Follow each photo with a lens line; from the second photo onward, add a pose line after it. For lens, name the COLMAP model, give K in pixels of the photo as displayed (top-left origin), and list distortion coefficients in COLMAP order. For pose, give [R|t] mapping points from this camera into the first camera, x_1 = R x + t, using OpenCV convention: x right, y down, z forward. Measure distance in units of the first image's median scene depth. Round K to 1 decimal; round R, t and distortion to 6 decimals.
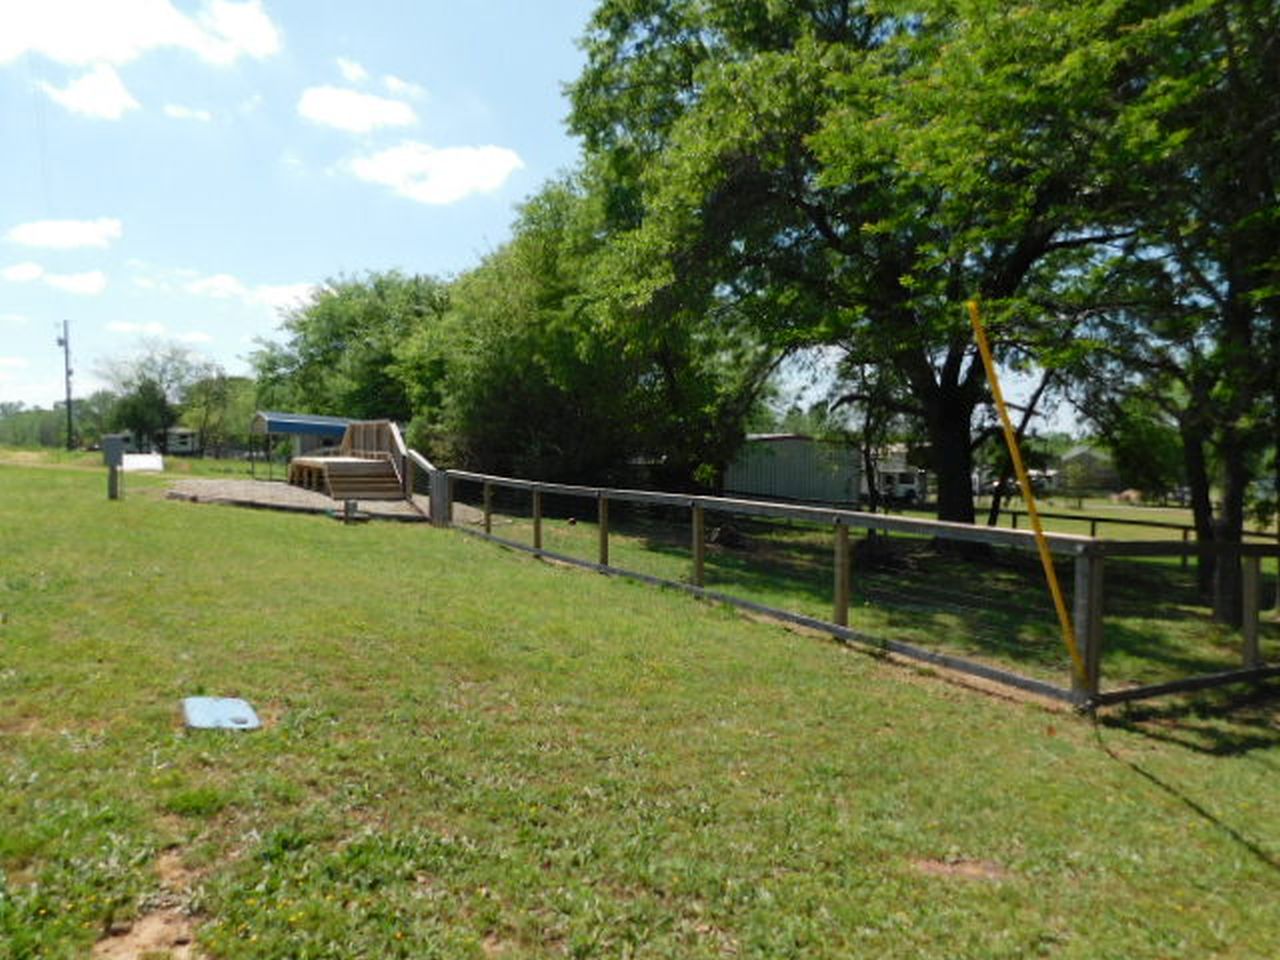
lens RADIAL K [[895.2, 0, 625.1], [0, 895.2, 478.2], [0, 0, 1]] dist [-0.050748, 0.066333]
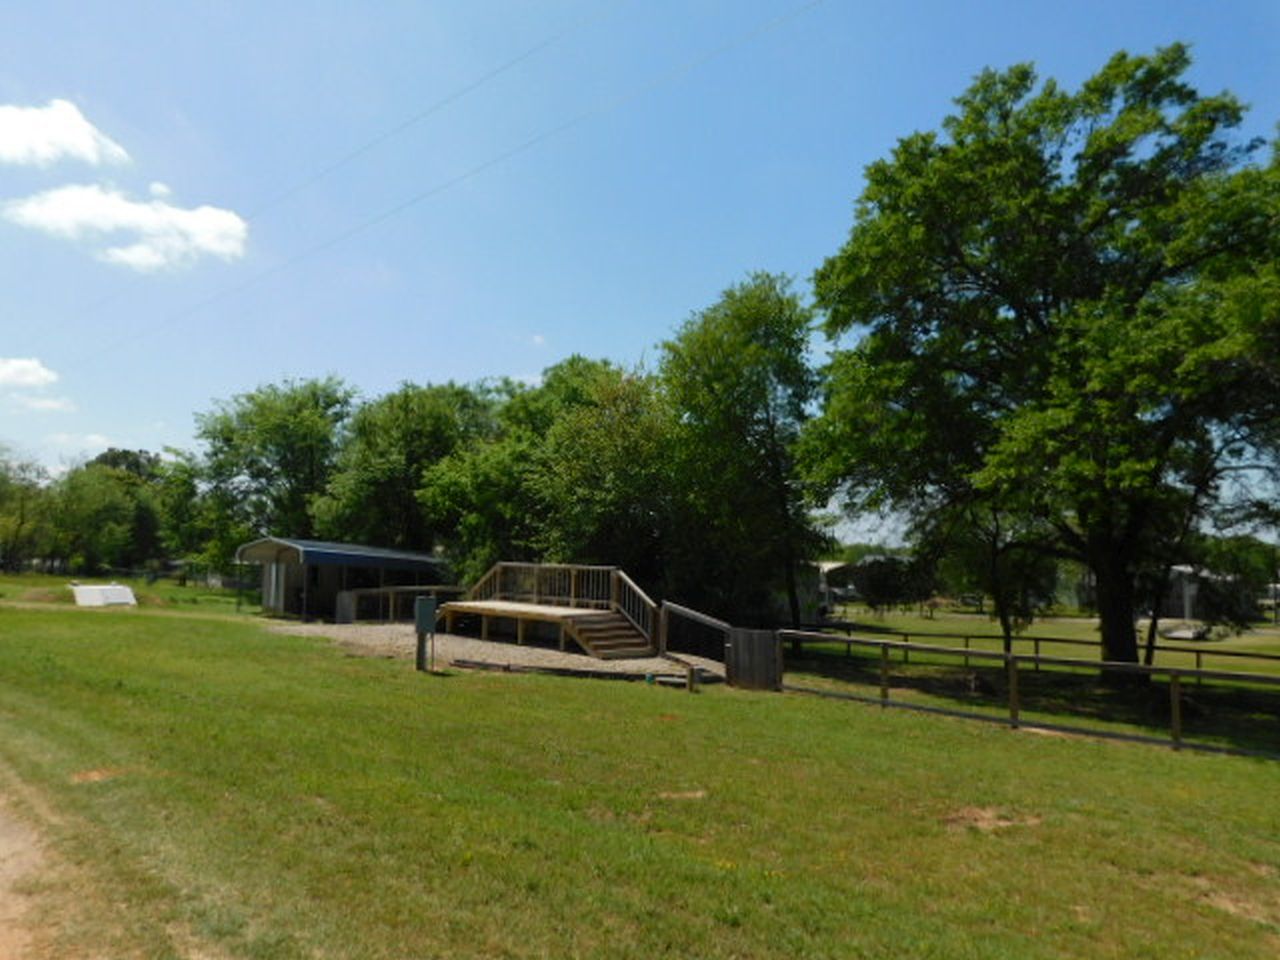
lens RADIAL K [[895.2, 0, 625.1], [0, 895.2, 478.2], [0, 0, 1]] dist [-0.050748, 0.066333]
pose [[0.964270, 0.023540, 0.263872, -0.514048], [0.006678, 0.993568, -0.113038, -0.052721], [-0.264836, 0.110762, 0.957911, 0.089472]]
